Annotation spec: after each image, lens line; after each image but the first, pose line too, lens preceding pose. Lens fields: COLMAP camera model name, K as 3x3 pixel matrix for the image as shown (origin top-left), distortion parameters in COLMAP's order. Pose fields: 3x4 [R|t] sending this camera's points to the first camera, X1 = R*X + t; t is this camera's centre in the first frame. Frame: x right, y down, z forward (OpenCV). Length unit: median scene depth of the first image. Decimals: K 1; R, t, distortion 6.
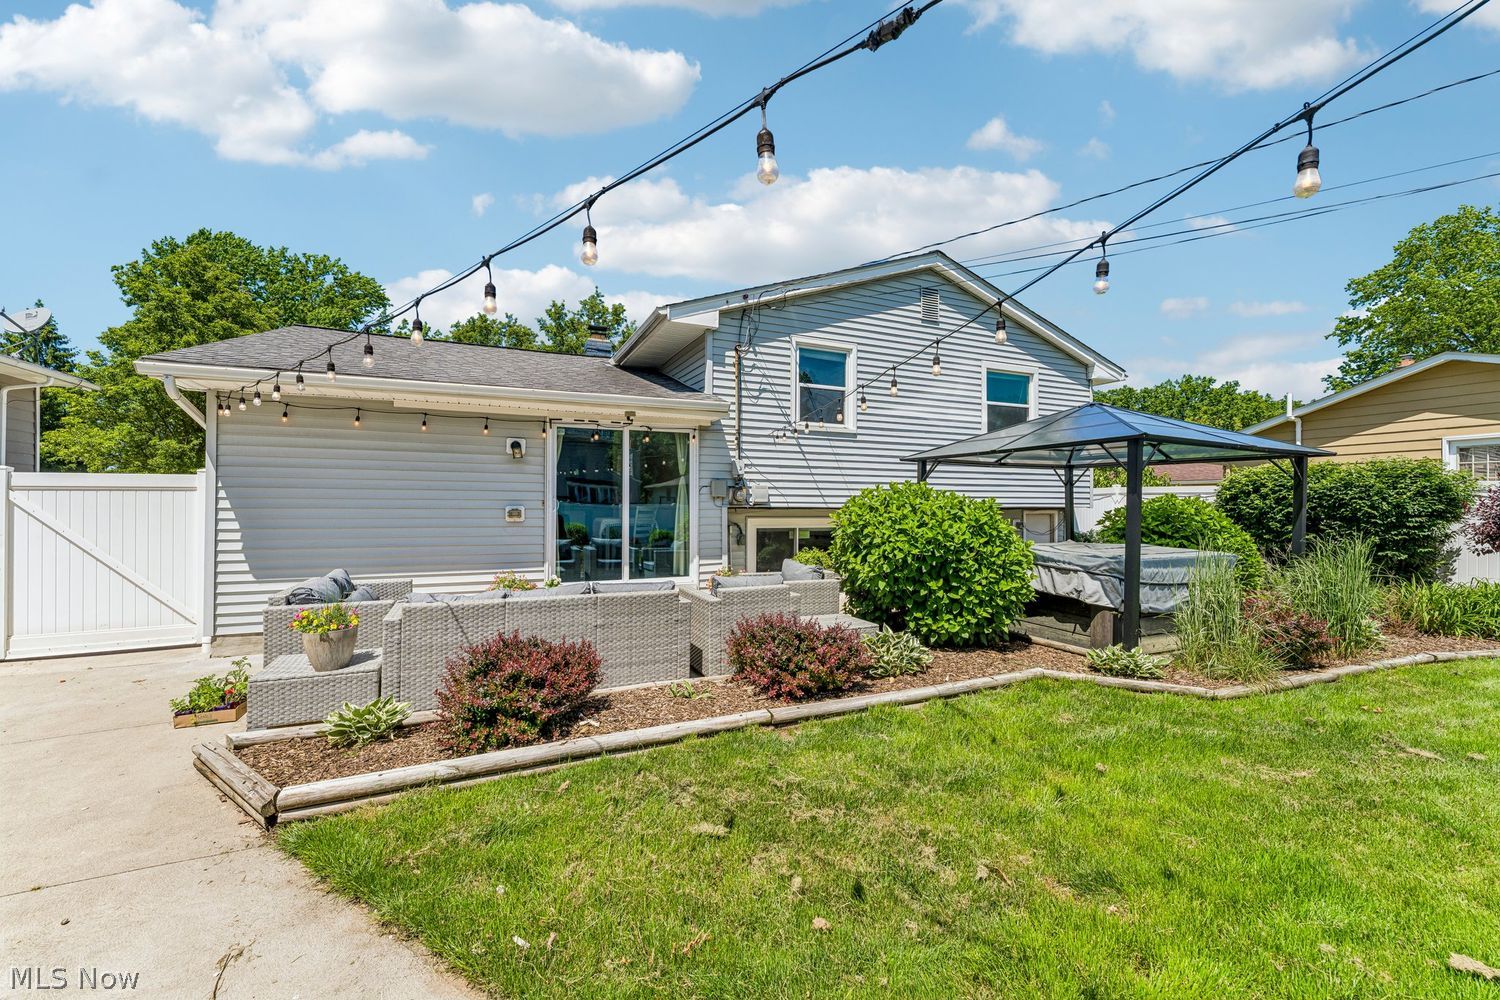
lens RADIAL K [[596.2, 0, 747.5], [0, 596.2, 500.6], [0, 0, 1]] dist [-0.004126, 0.001404]
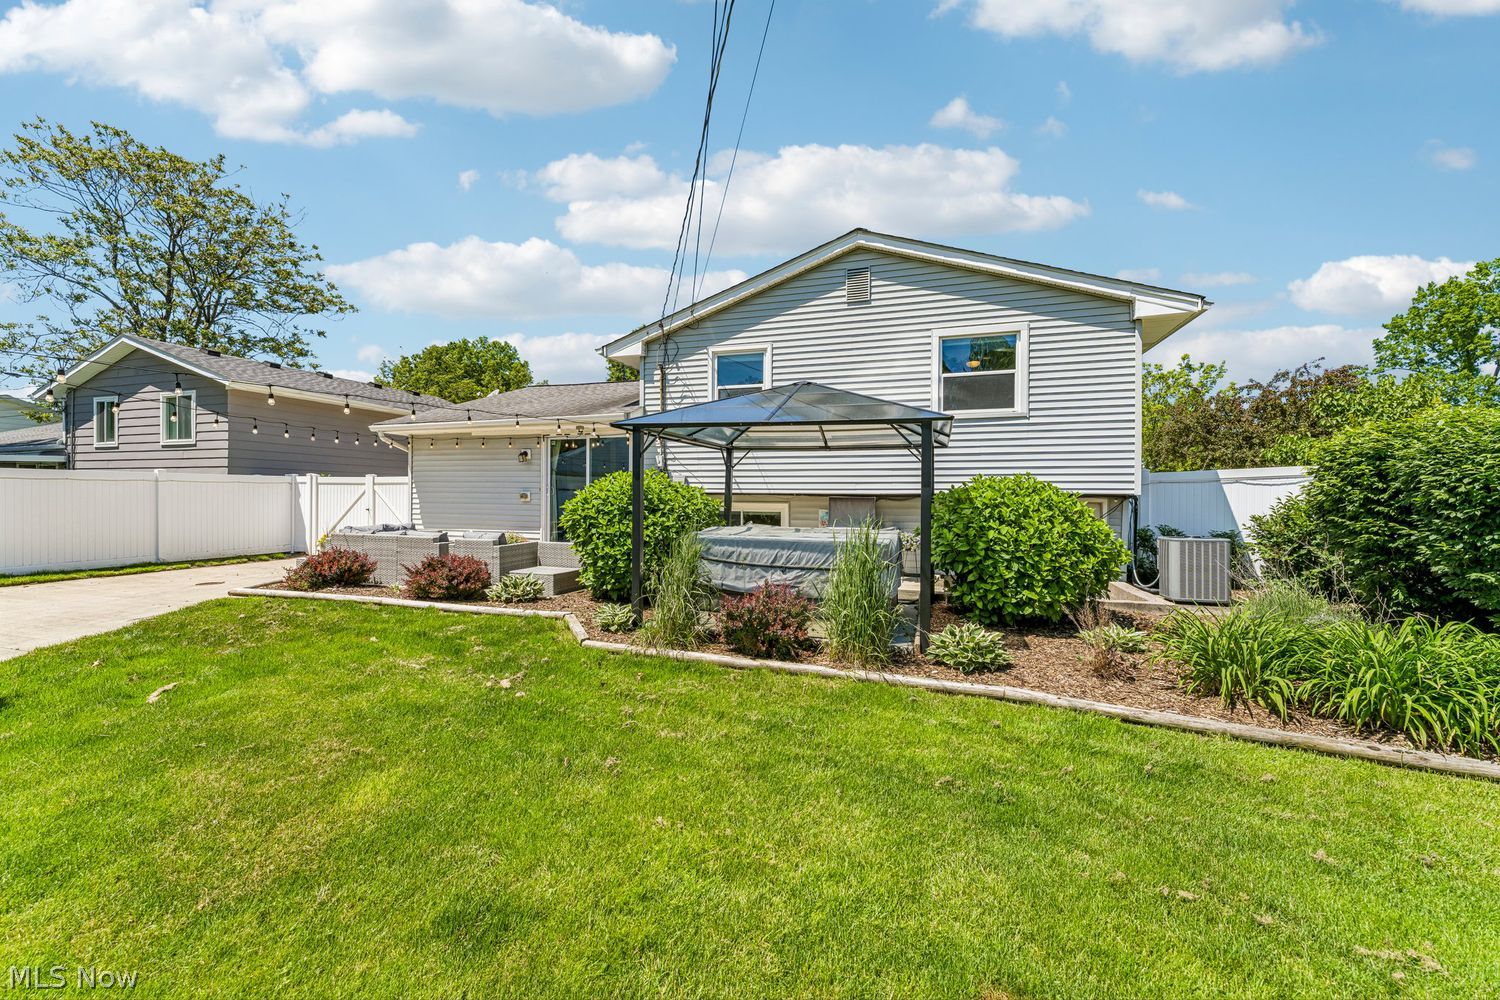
lens RADIAL K [[596.2, 0, 744.9], [0, 596.2, 498.3], [0, 0, 1]] dist [-0.004126, 0.001404]
pose [[0.741695, 0.002475, -0.670733, 0.954805], [0.000764, 0.999989, 0.004534, 0.017576], [0.670737, -0.003875, 0.741685, 0.176628]]
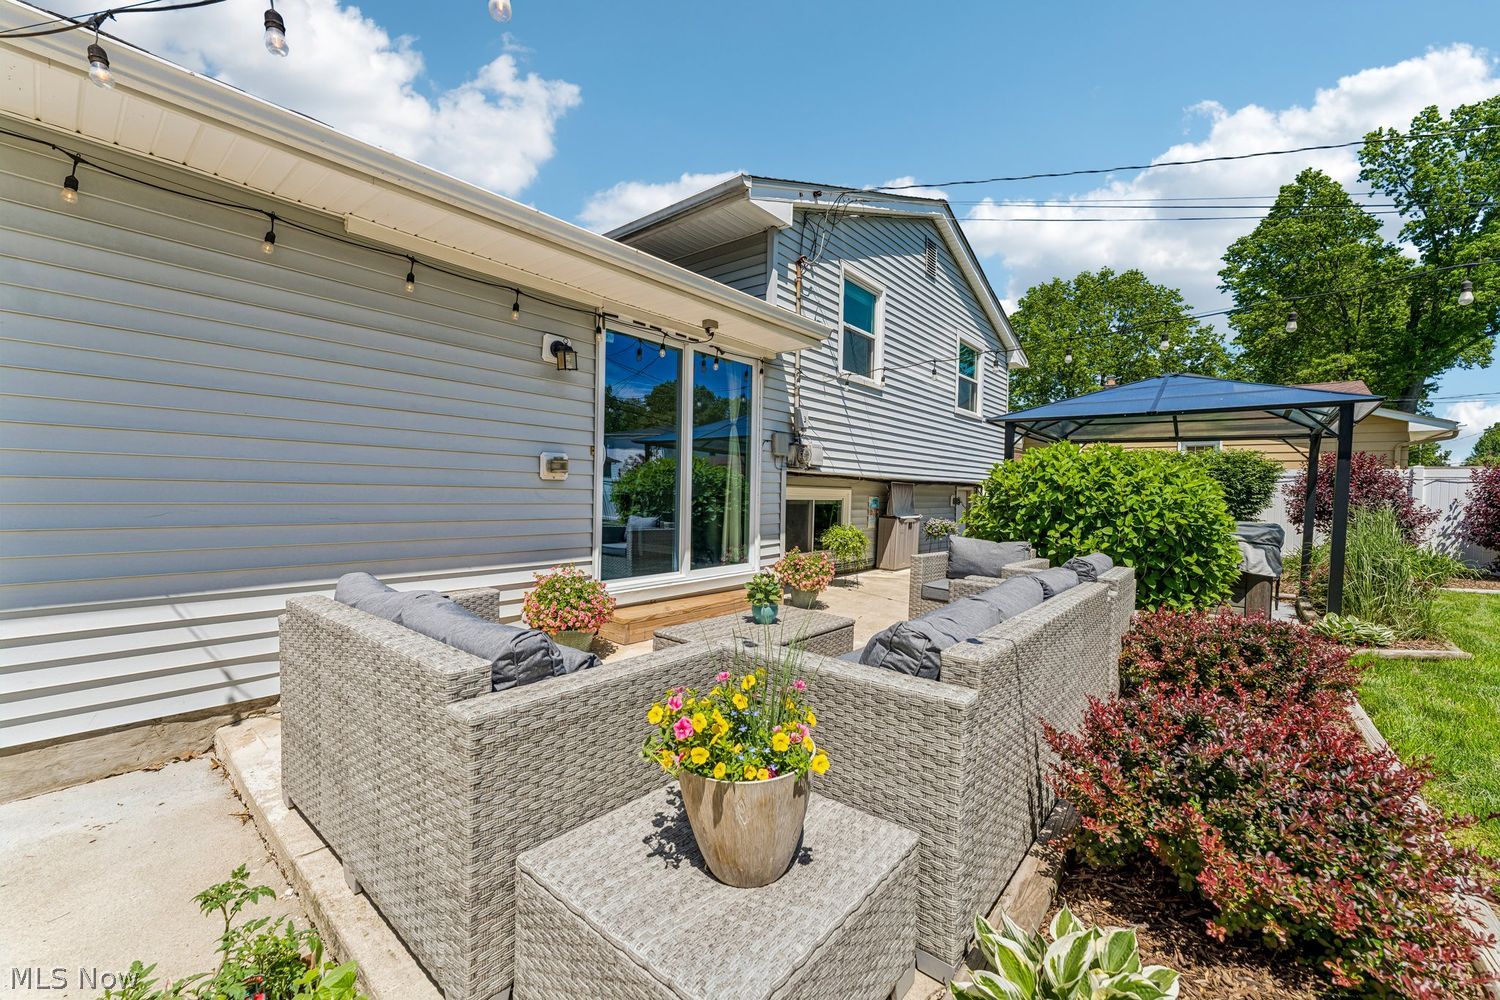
lens RADIAL K [[596.2, 0, 746.8], [0, 596.2, 503.8], [0, 0, 1]] dist [-0.004126, 0.001404]
pose [[0.898090, 0.005862, 0.439772, -0.406518], [-0.020993, 0.999343, 0.029551, 0.032042], [-0.439310, -0.035771, 0.897623, 0.333375]]
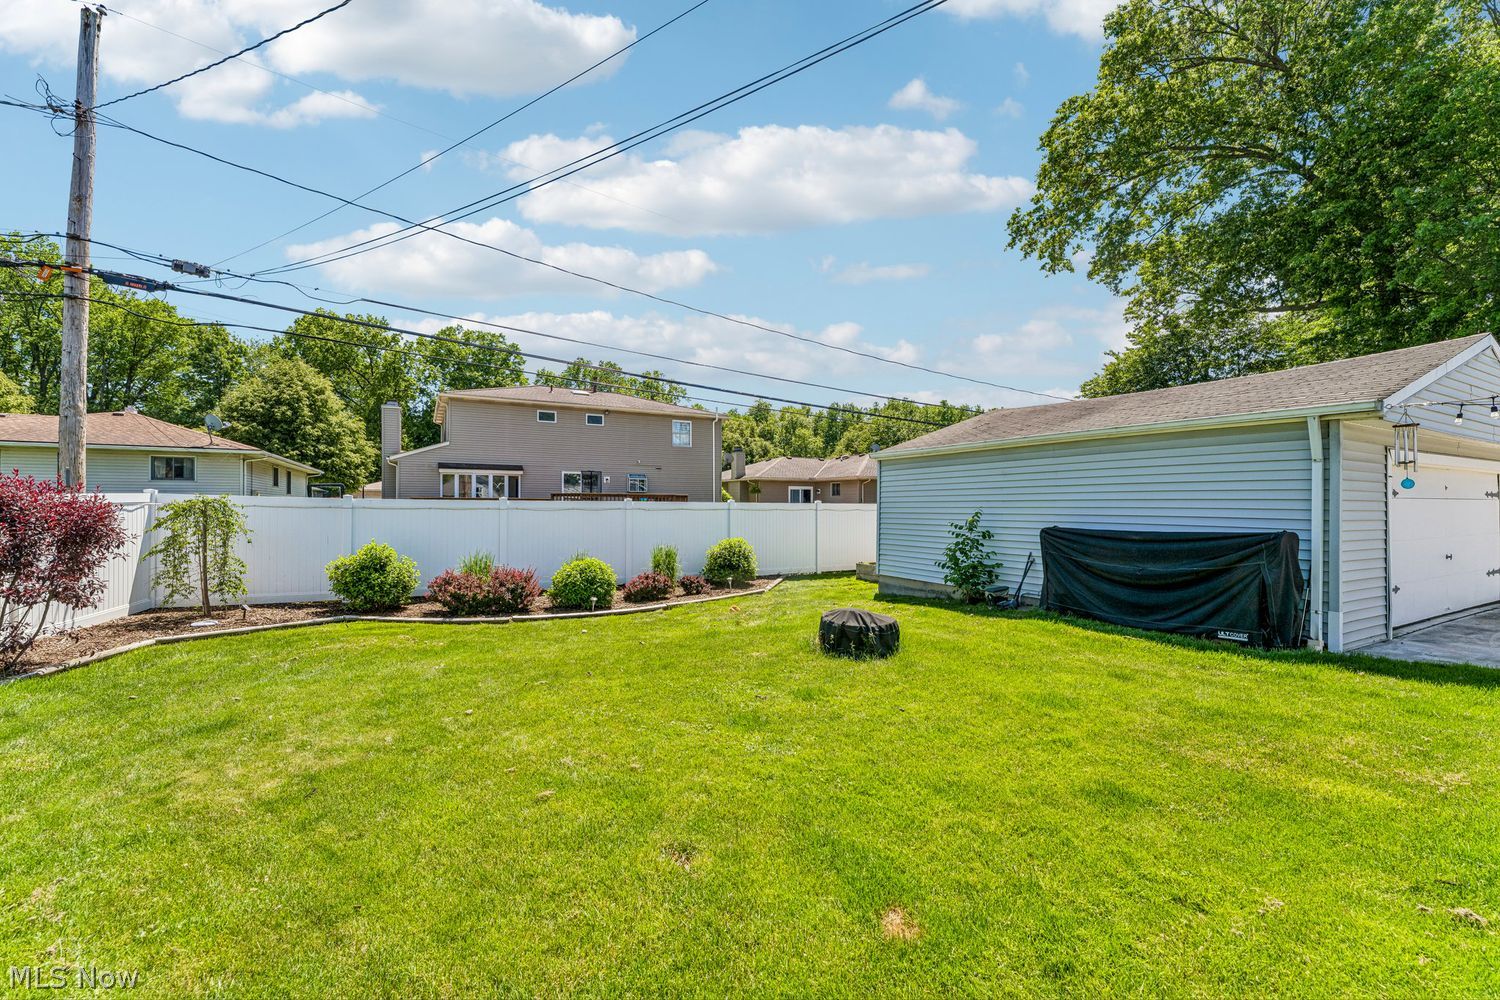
lens RADIAL K [[596.2, 0, 748.0], [0, 596.2, 504.4], [0, 0, 1]] dist [-0.004126, 0.001404]
pose [[-0.996719, -0.004811, -0.080795, 0.967739], [-0.004402, 0.999977, -0.005244, 0.011827], [0.080818, -0.004871, -0.996717, 0.622387]]
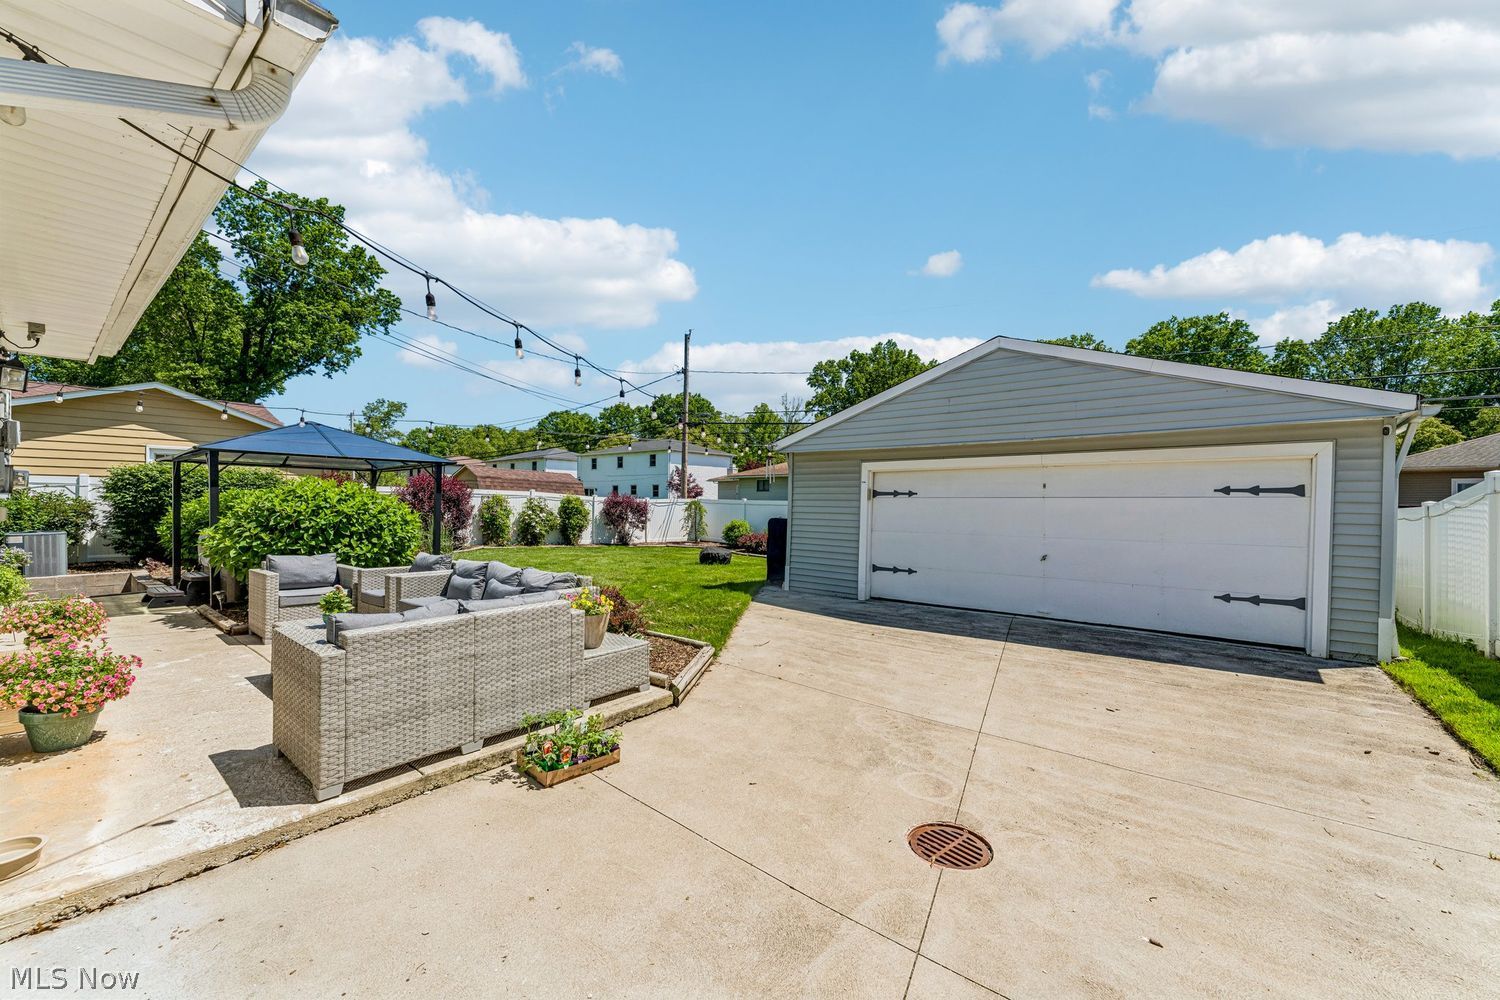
lens RADIAL K [[596.2, 0, 743.3], [0, 596.2, 499.9], [0, 0, 1]] dist [-0.004126, 0.001404]
pose [[-0.442593, -0.002554, 0.896719, -0.854851], [-0.012512, 0.999916, -0.003328, 0.004991], [-0.896635, -0.012693, -0.442588, 0.585439]]
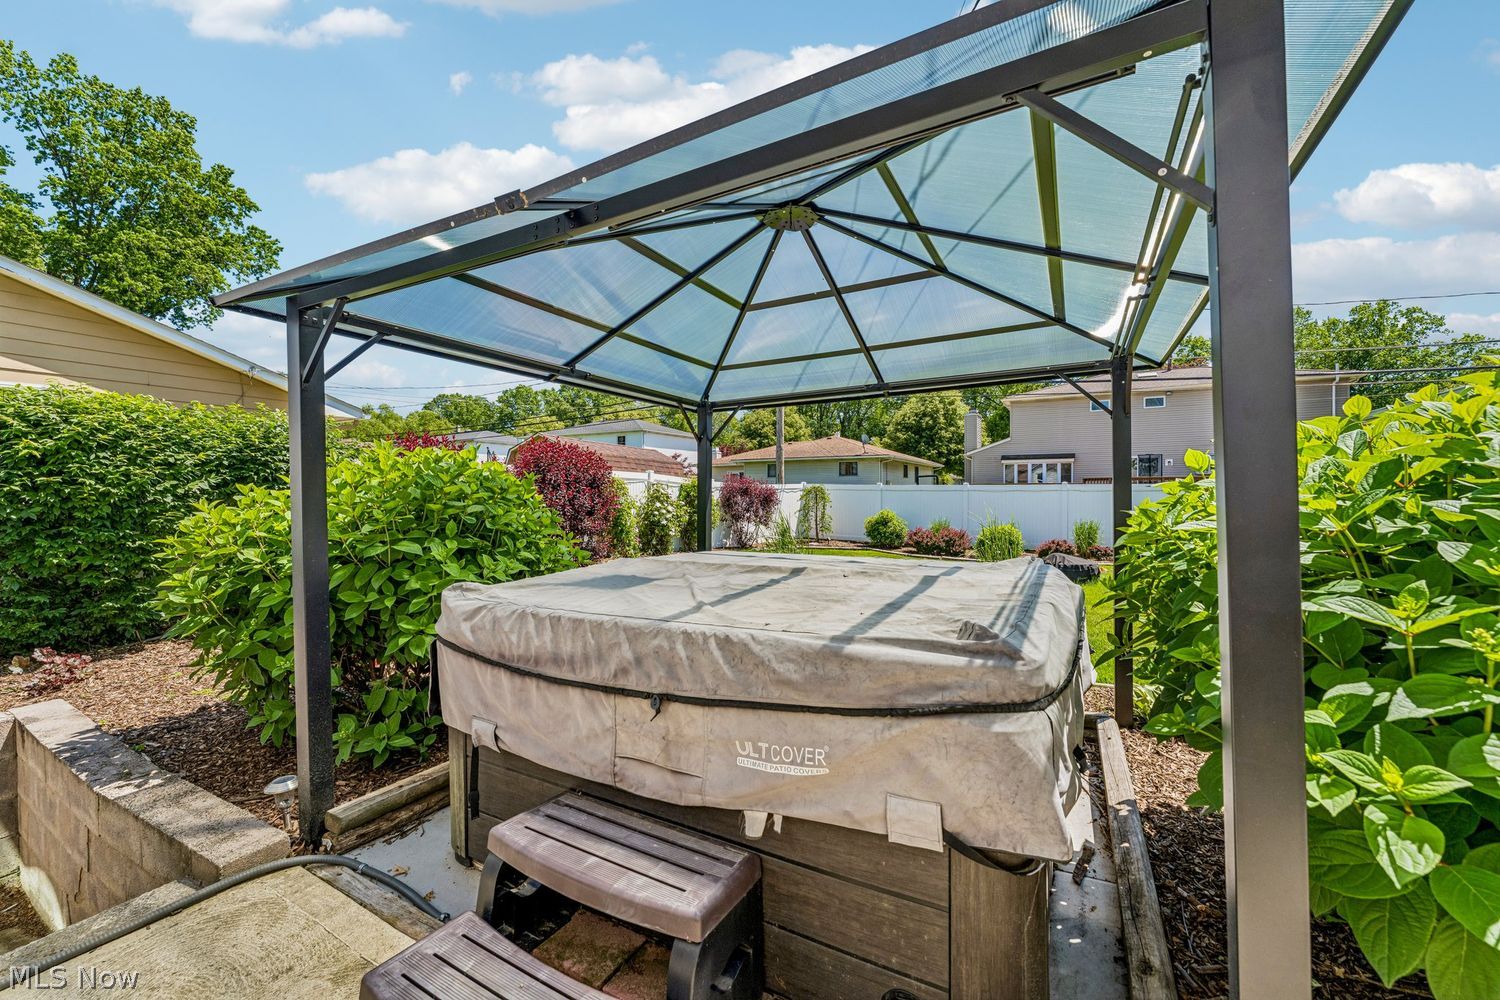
lens RADIAL K [[596.2, 0, 746.3], [0, 596.2, 498.2], [0, 0, 1]] dist [-0.004126, 0.001404]
pose [[-0.598860, -0.008192, 0.800812, 0.233527], [-0.000337, 0.999950, 0.009977, 0.023652], [-0.800854, 0.005705, -0.598833, 1.027568]]
